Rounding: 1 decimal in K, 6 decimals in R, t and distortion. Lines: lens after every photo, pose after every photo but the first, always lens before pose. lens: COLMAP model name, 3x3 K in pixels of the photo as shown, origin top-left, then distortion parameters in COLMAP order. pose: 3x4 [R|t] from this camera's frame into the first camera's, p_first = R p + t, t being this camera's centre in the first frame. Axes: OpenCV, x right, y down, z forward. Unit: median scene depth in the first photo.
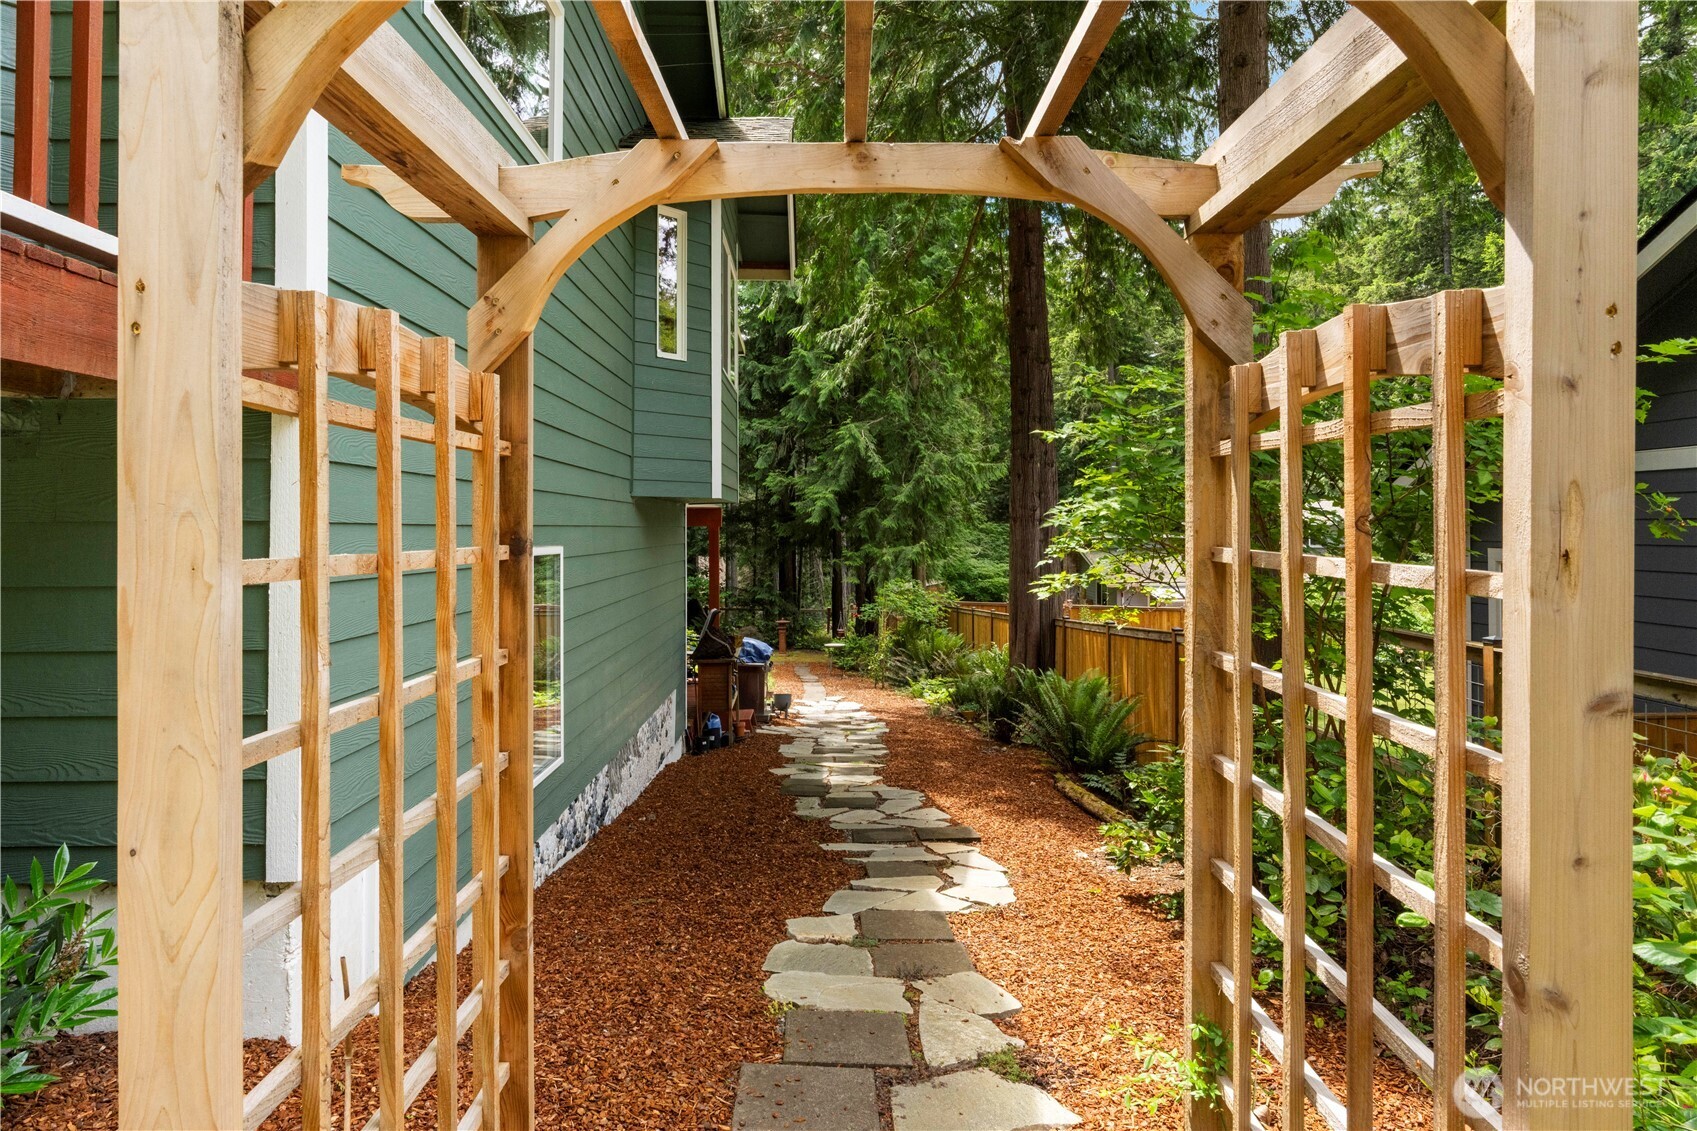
lens RADIAL K [[972.6, 0, 847.1], [0, 972.6, 551.1], [0, 0, 1]] dist [0.000444, 0.000002]
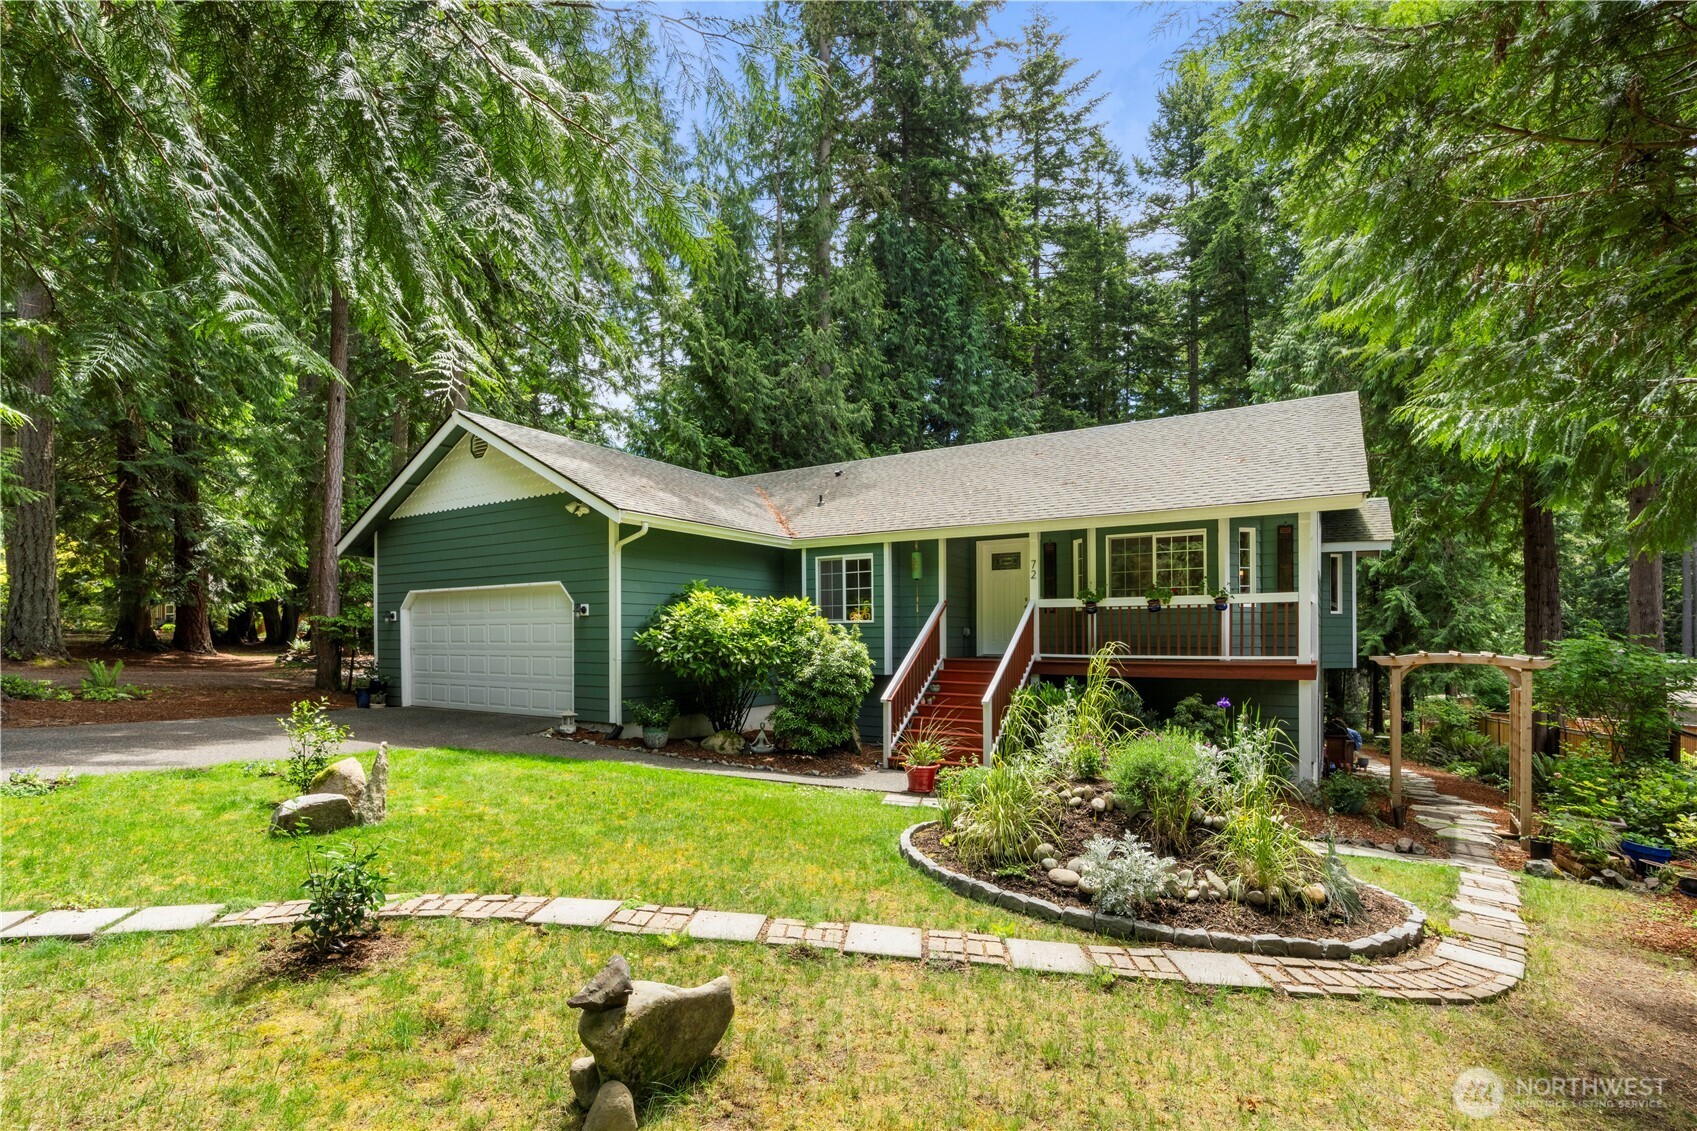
lens RADIAL K [[770.9, 0, 870.4], [0, 770.9, 648.6], [0, 0, 1]] dist [-0.001979, 0.000717]
pose [[0.841988, 0.004278, -0.539480, -0.036637], [-0.008980, 0.999941, -0.006087, -0.025982], [0.539422, 0.009969, 0.841977, -0.424490]]
